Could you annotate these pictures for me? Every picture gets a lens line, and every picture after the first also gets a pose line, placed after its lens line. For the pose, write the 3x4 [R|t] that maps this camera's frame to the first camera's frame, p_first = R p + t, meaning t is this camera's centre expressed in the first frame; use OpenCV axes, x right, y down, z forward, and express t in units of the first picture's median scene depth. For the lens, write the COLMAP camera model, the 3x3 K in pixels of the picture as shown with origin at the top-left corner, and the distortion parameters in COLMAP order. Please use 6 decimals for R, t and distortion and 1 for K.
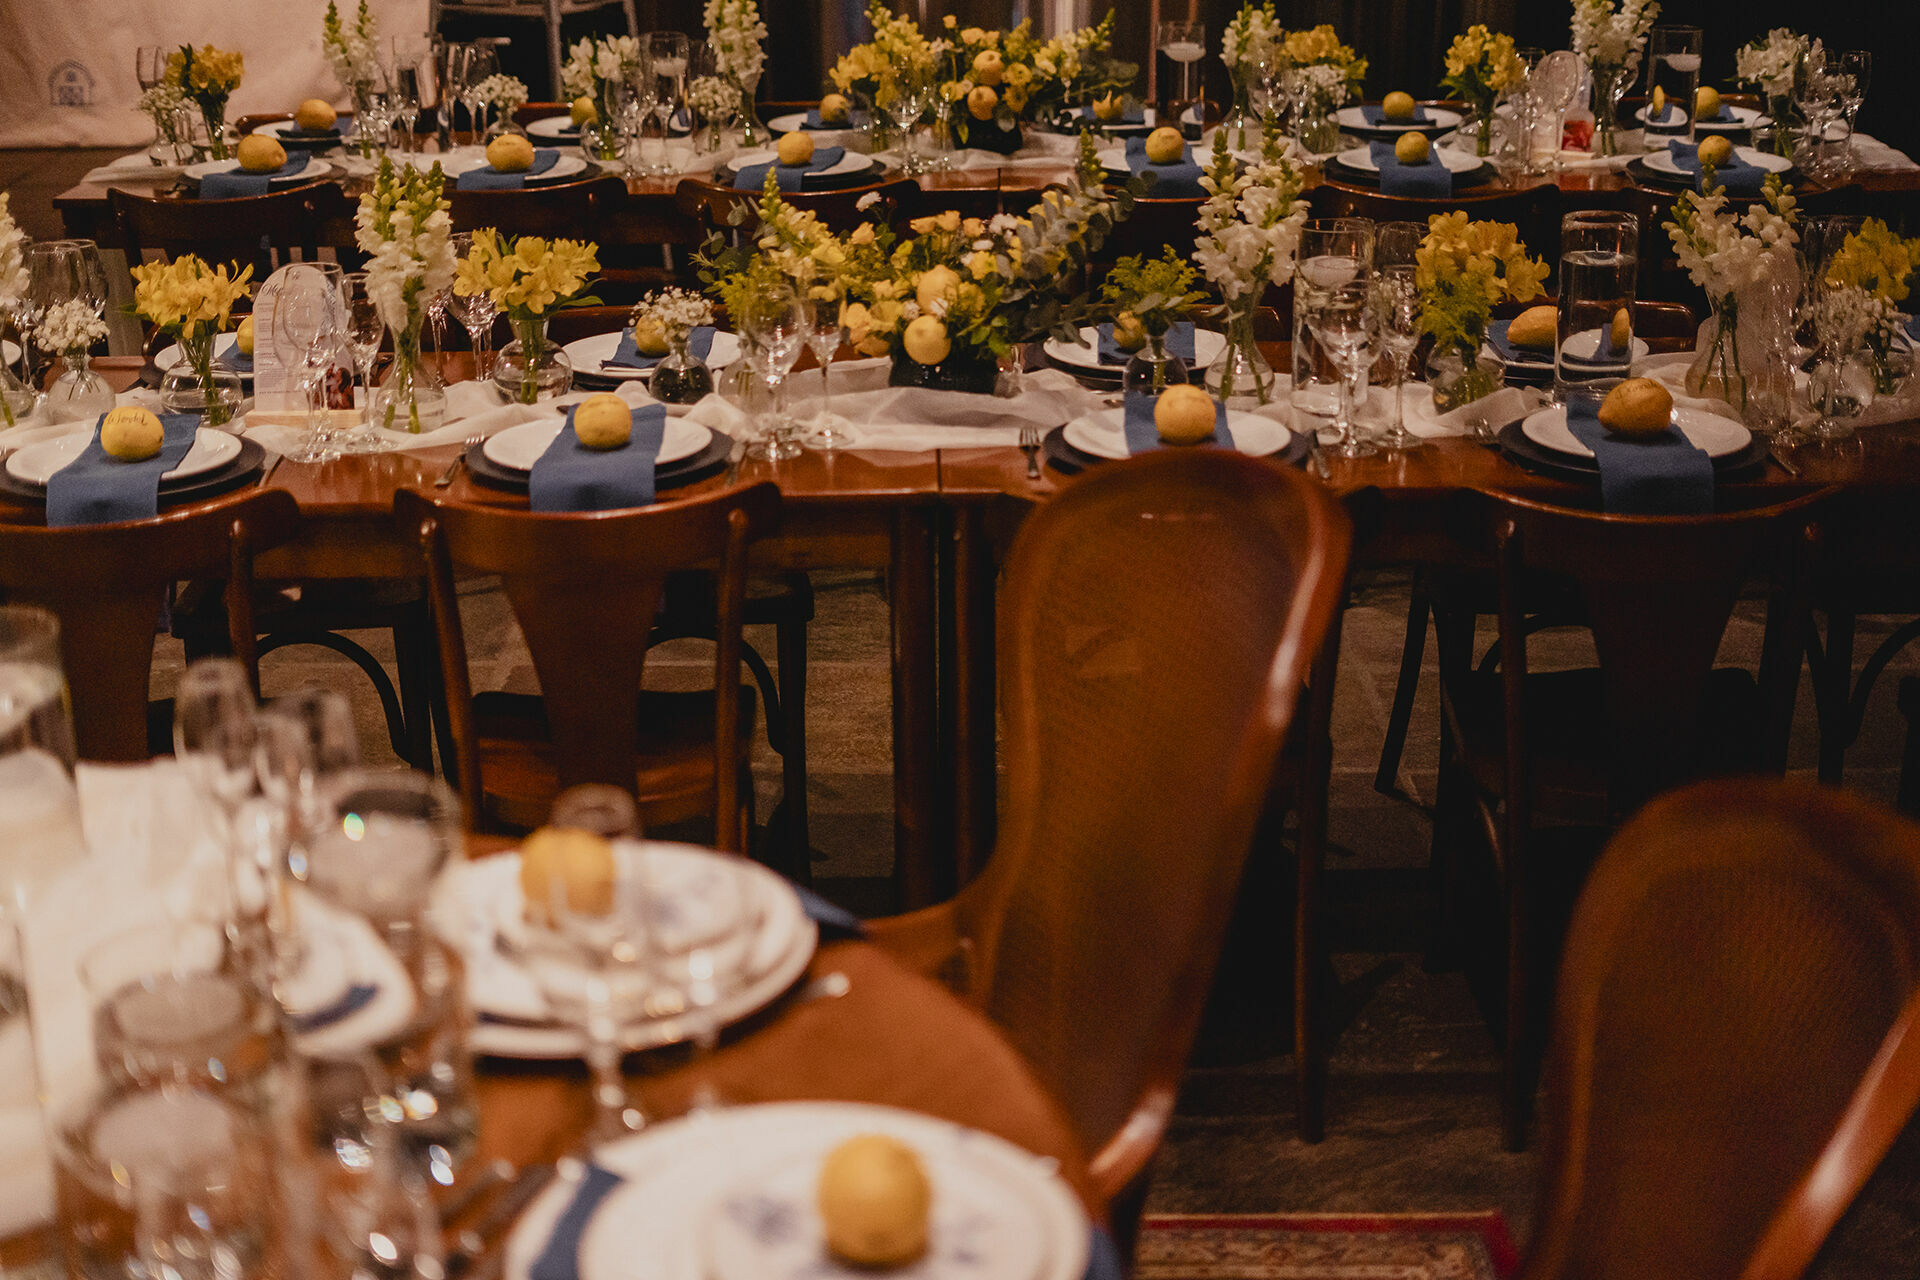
lens RADIAL K [[2759.5, 0, 960.0], [0, 2759.5, 640.0], [0, 0, 1]] dist [-0.042136, 0.010768]
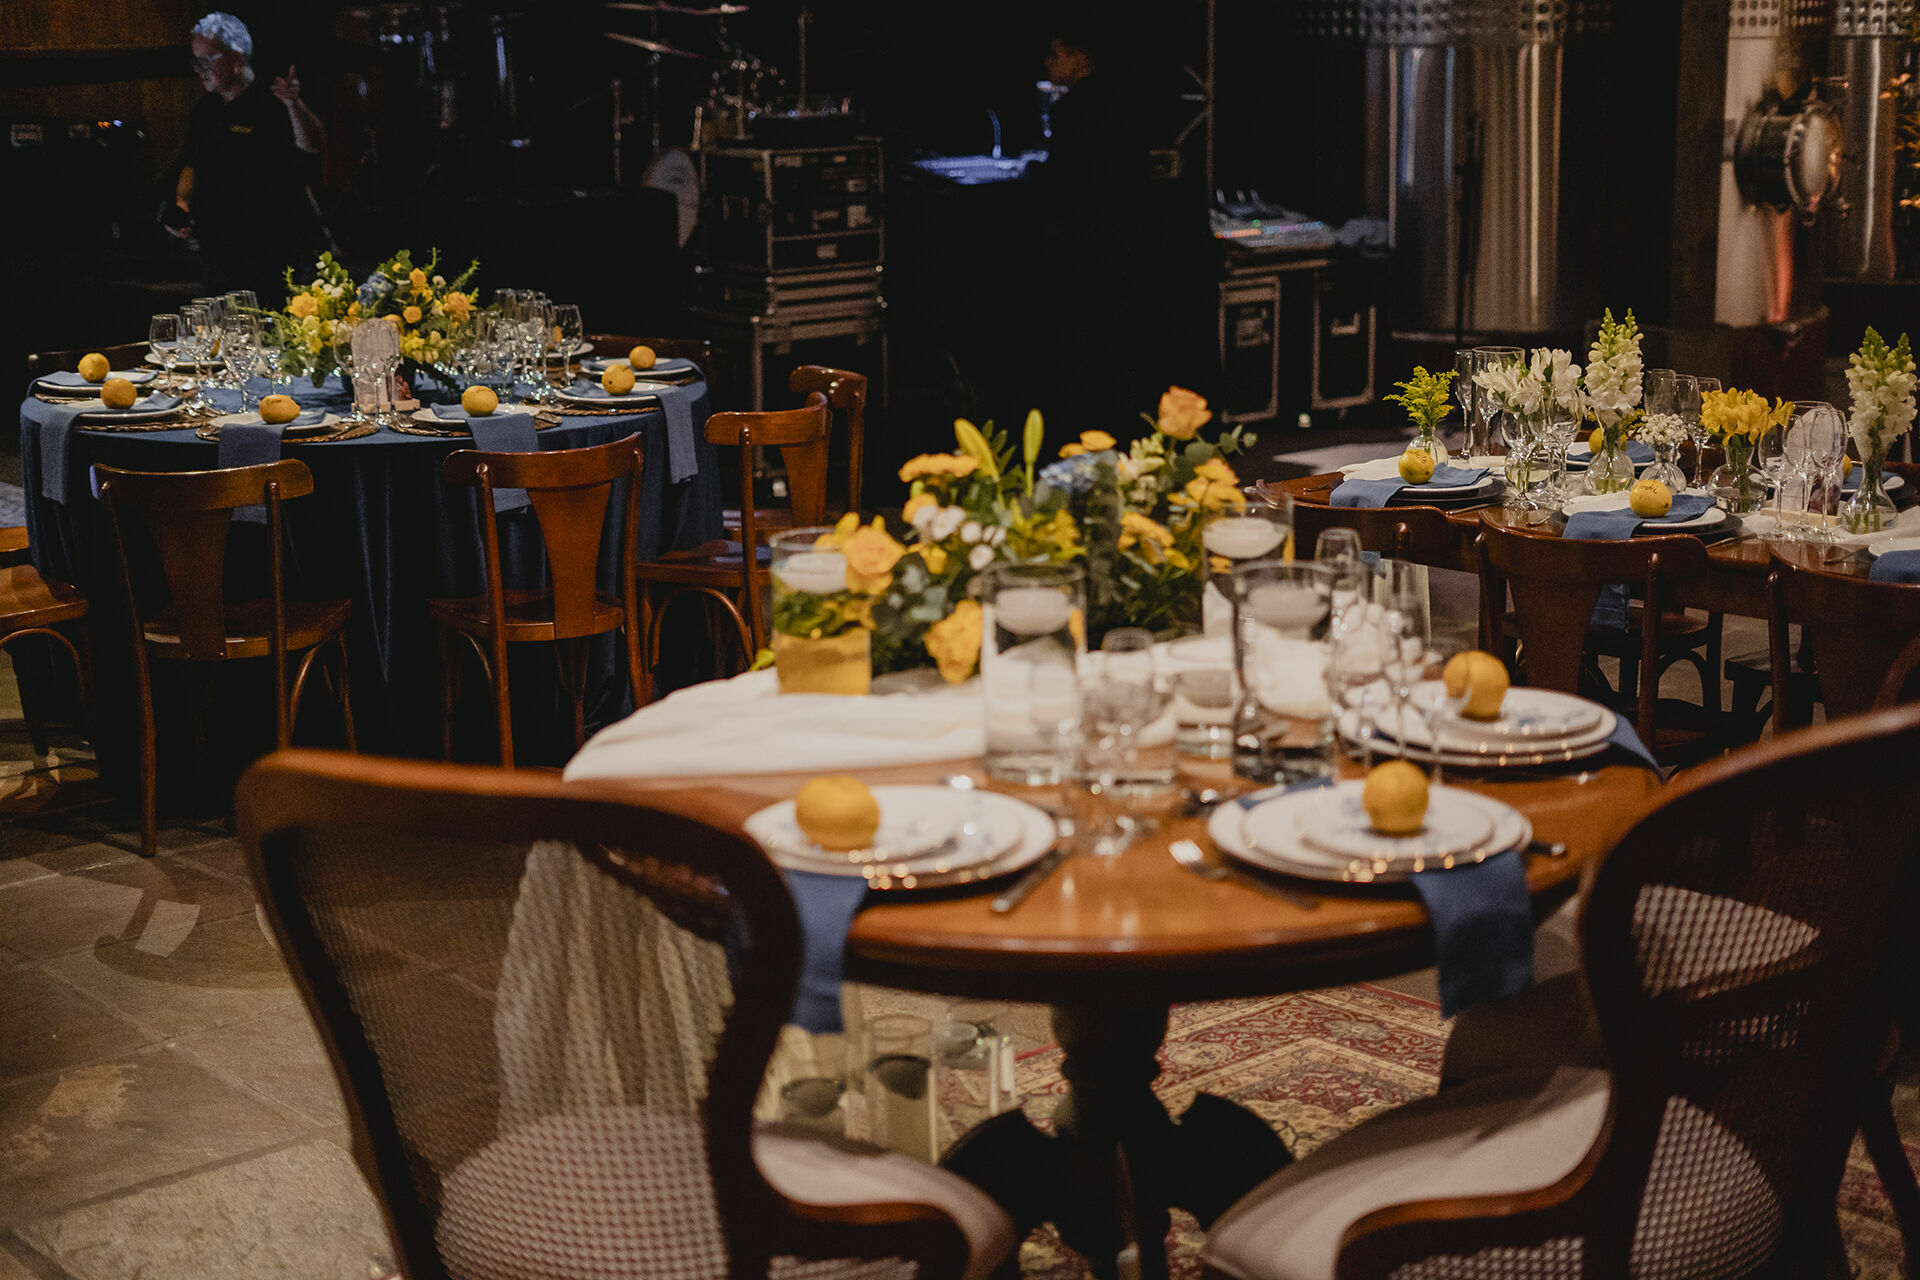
lens RADIAL K [[2759.5, 0, 960.0], [0, 2759.5, 640.0], [0, 0, 1]] dist [-0.042136, 0.010768]
pose [[0.665567, 0.163241, -0.728267, 0.313940], [-0.237645, 0.971352, 0.000544, 0.049042], [0.707492, 0.172708, 0.685293, -0.132156]]
